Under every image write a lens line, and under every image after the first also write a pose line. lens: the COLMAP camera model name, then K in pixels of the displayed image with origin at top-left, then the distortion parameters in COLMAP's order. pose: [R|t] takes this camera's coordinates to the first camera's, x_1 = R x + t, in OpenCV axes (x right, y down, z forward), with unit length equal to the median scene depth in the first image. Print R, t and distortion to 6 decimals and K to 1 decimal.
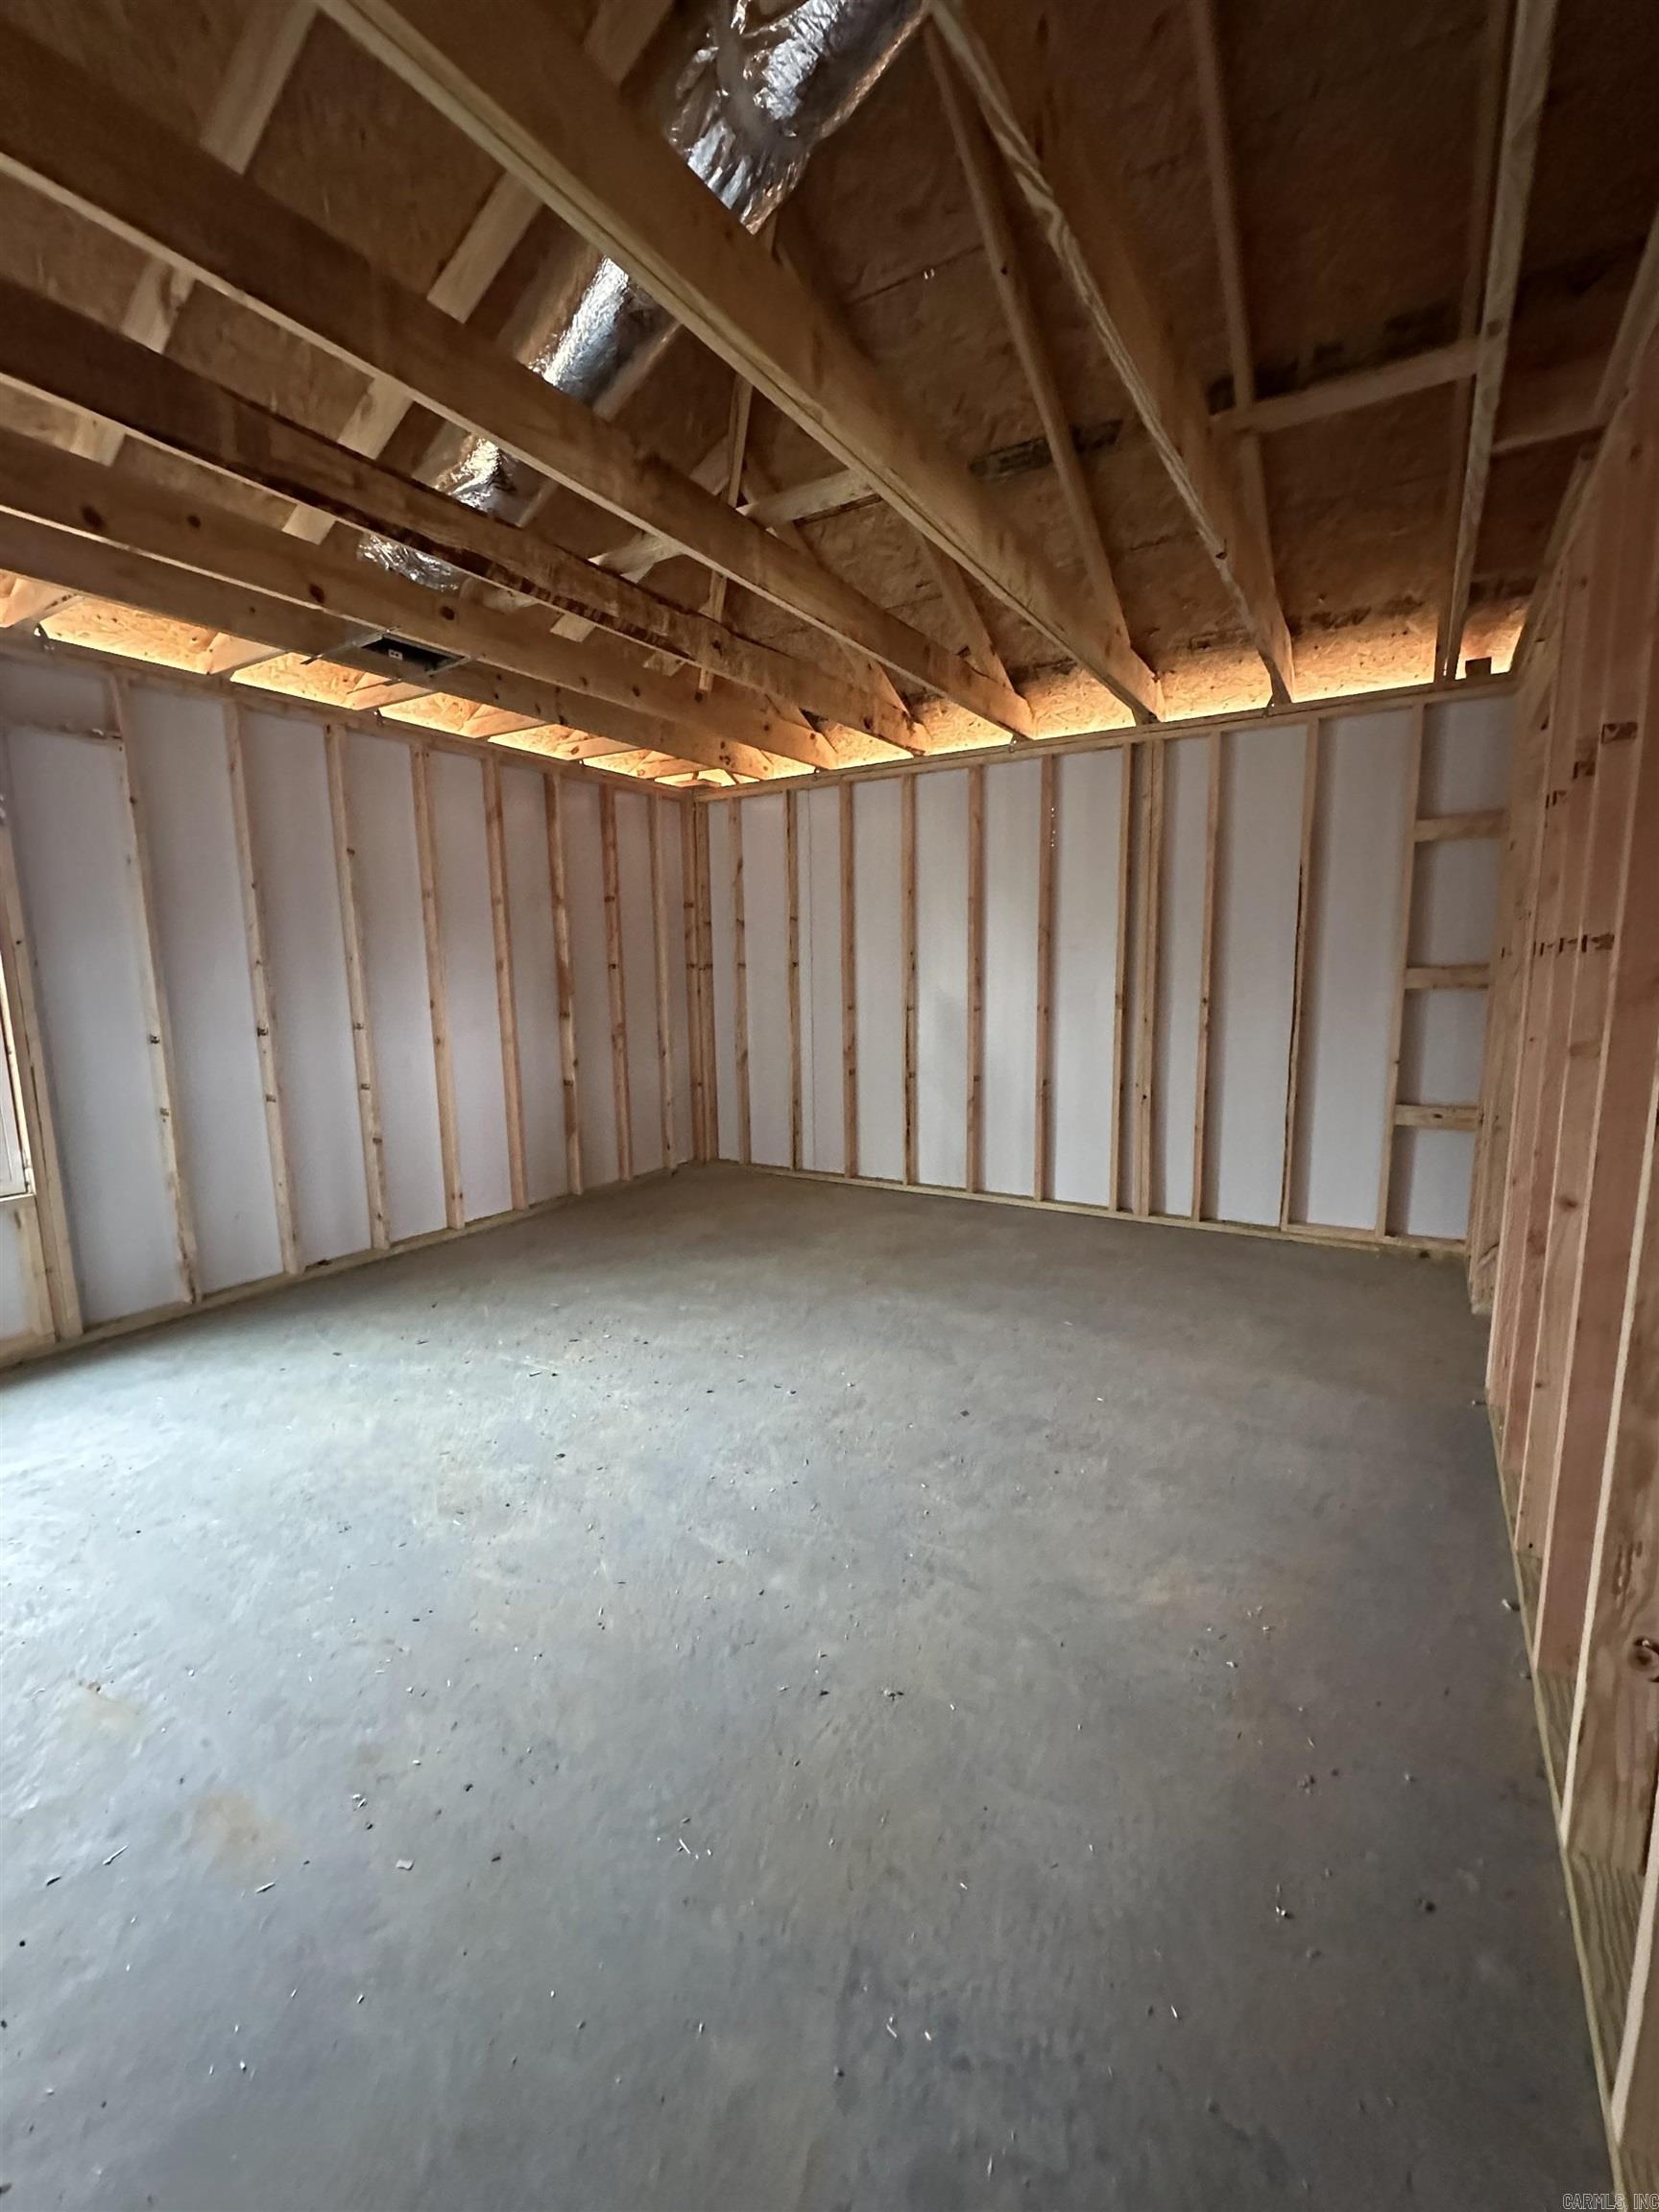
lens RADIAL K [[935.6, 0, 837.7], [0, 935.6, 1091.5], [0, 0, 1]] dist [-0.001931, -0.000165]
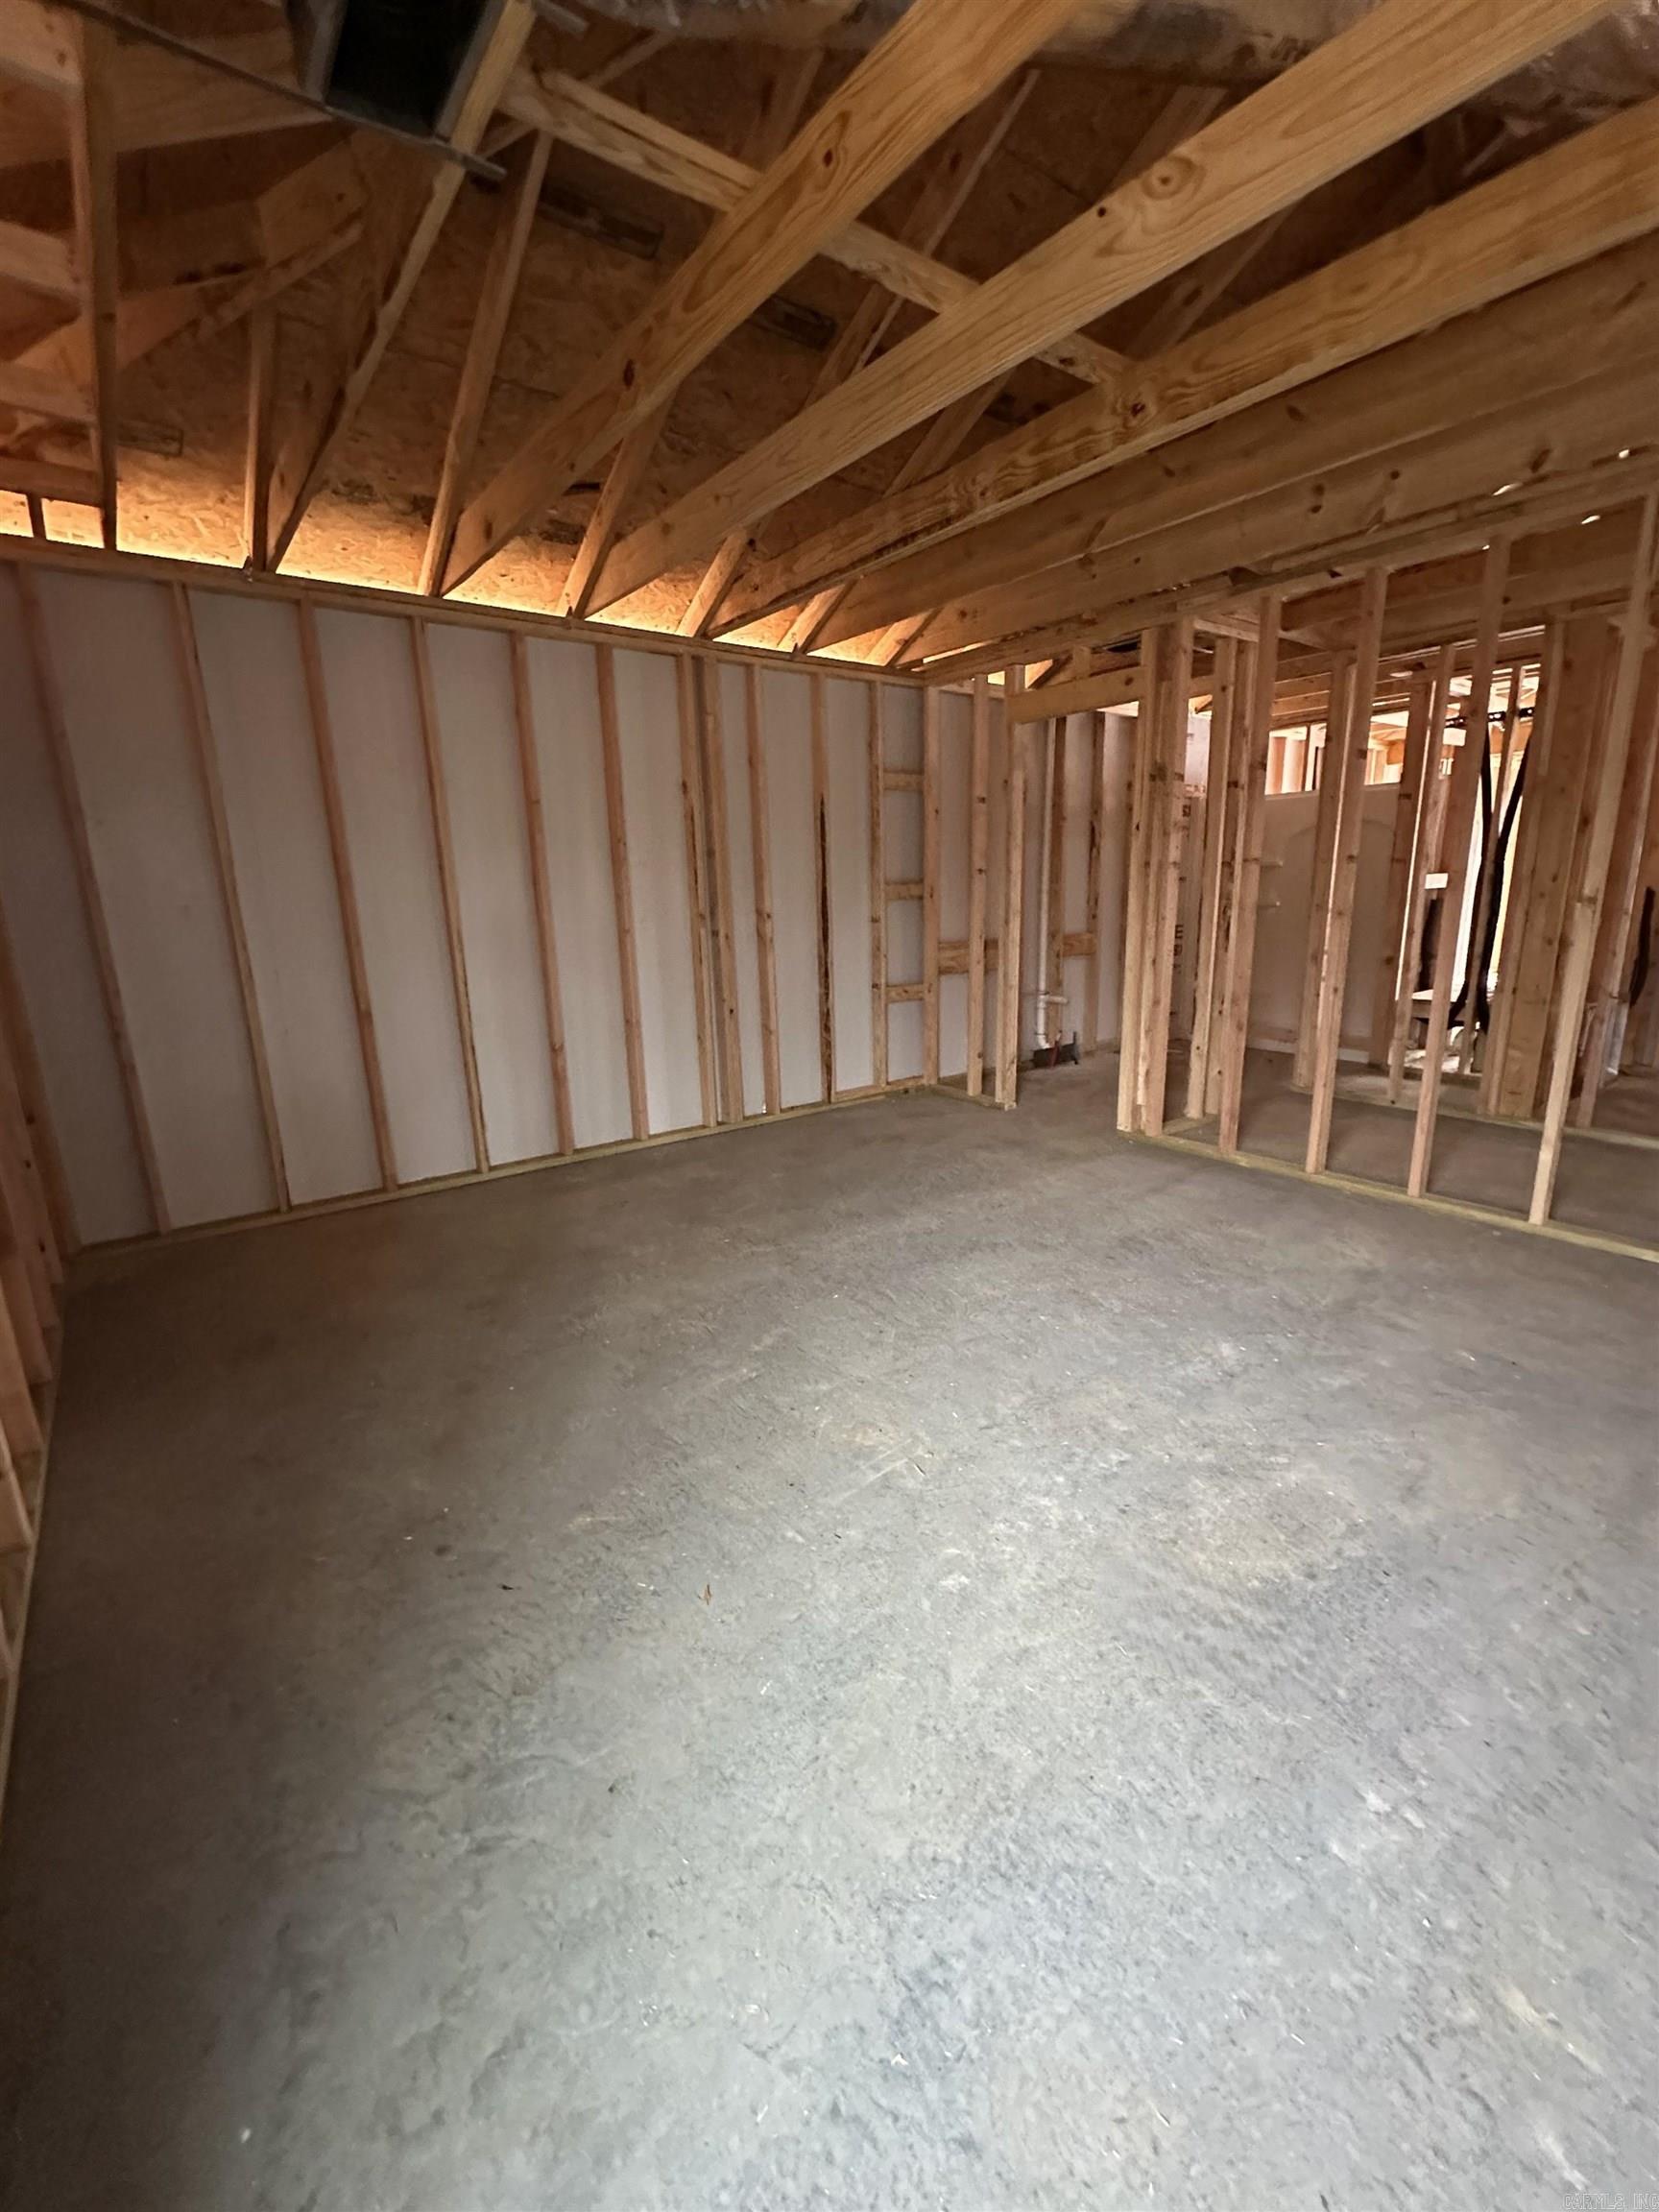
lens RADIAL K [[910.2, 0, 829.5], [0, 910.2, 1106.0], [0, 0, 1]] dist [-0.001853, -0.000112]
pose [[0.367645, -0.222072, 0.903062, -0.758675], [0.141574, 0.973116, 0.181662, -0.079050], [-0.919127, 0.061063, 0.389201, 0.659325]]
